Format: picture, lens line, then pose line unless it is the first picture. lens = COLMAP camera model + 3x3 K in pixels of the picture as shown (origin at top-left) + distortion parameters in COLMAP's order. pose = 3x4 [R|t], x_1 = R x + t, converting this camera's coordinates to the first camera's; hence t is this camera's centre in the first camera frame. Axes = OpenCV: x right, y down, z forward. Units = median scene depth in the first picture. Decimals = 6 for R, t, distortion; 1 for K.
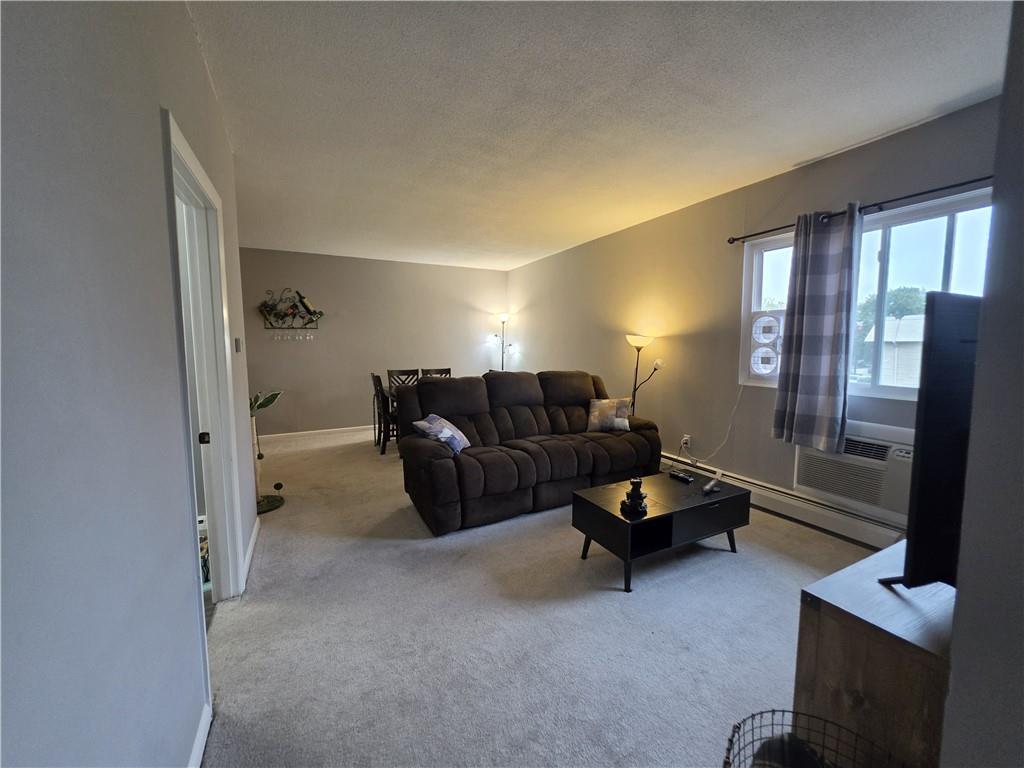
lens RADIAL K [[422.6, 0, 508.5], [0, 422.6, 381.6], [0, 0, 1]] dist [0.041011, 0.000219]
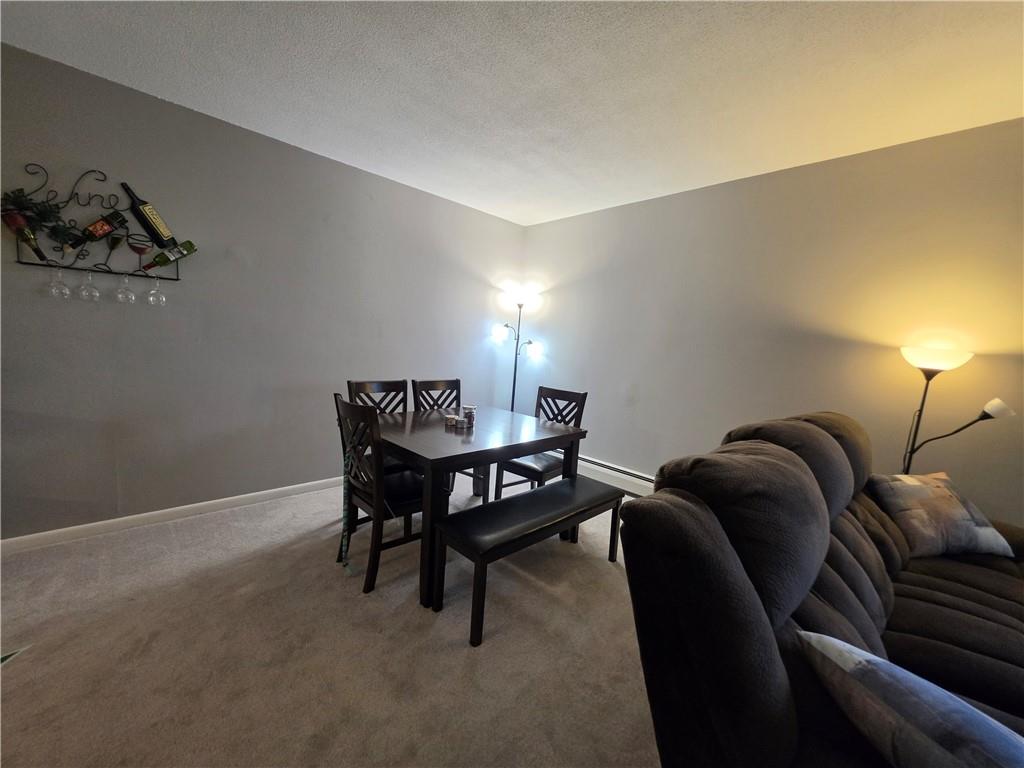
lens RADIAL K [[410.2, 0, 512.0], [0, 410.2, 384.0], [0, 0, 1]] dist [0.000918, 0.000905]
pose [[0.949853, 0.031989, 0.311056, -0.255605], [-0.039211, 0.999087, 0.016989, -0.039764], [-0.310229, -0.028334, 0.950240, 0.500545]]
